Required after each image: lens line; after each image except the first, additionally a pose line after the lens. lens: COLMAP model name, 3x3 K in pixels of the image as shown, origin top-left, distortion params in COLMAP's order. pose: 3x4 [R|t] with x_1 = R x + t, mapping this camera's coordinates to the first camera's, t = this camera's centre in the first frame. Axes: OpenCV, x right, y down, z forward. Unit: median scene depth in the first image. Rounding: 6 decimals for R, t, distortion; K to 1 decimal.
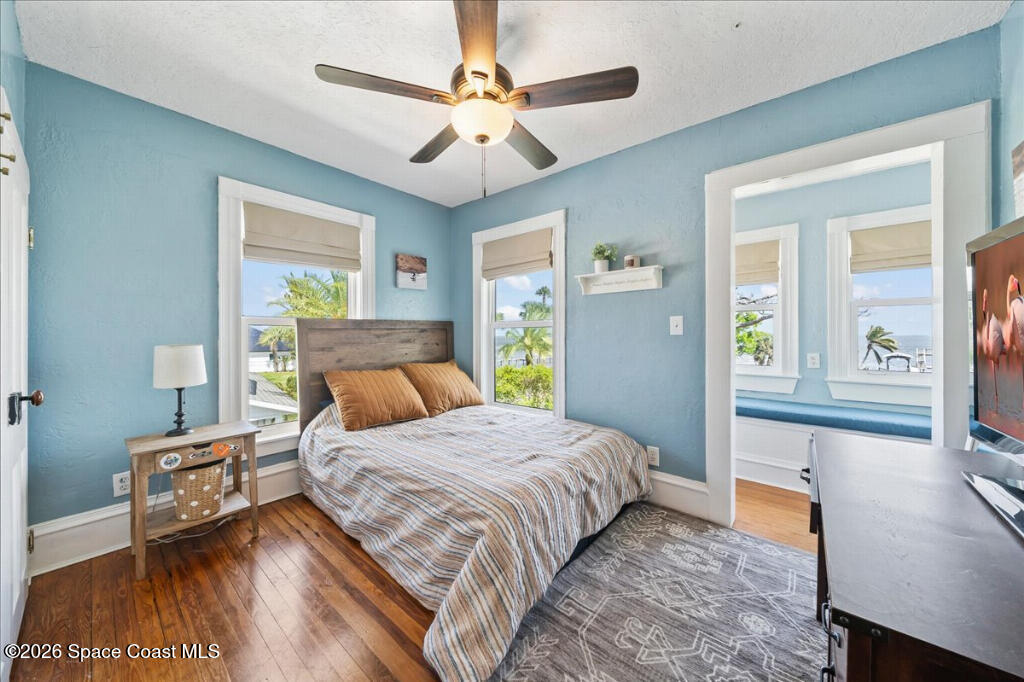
lens RADIAL K [[356.0, 0, 513.7], [0, 356.0, 337.2], [0, 0, 1]] dist [-0.000866, 0.000064]
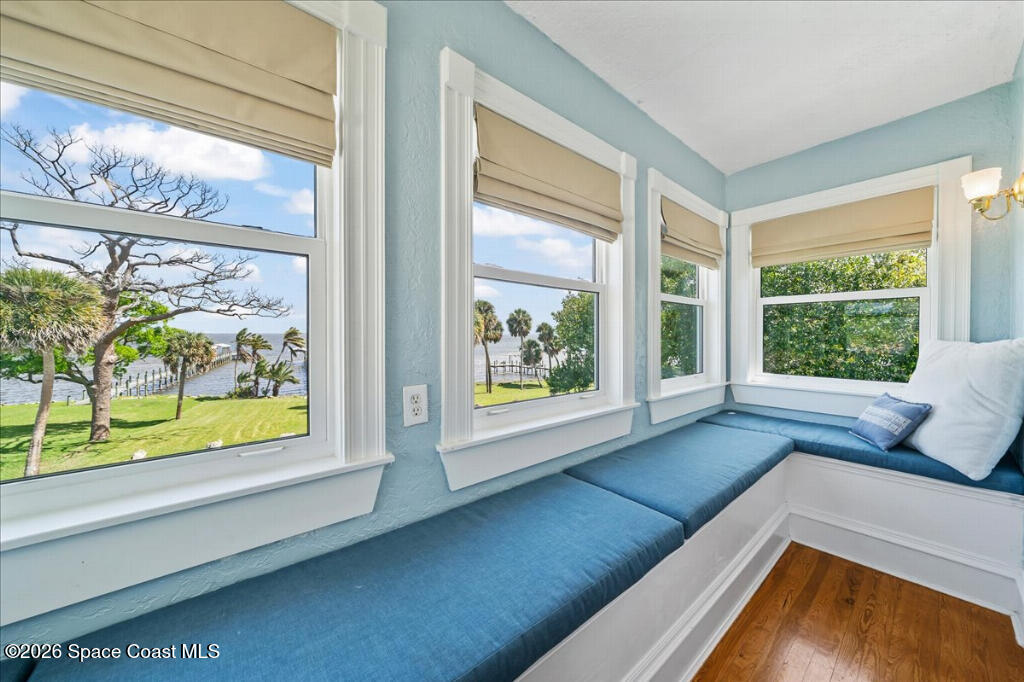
lens RADIAL K [[356.0, 0, 520.0], [0, 356.0, 338.6], [0, 0, 1]] dist [-0.000866, 0.000064]
pose [[0.185496, -0.005116, 0.982632, 0.057617], [-0.004739, 0.999970, 0.006101, -0.000820], [-0.982634, -0.005788, 0.185467, 0.095744]]
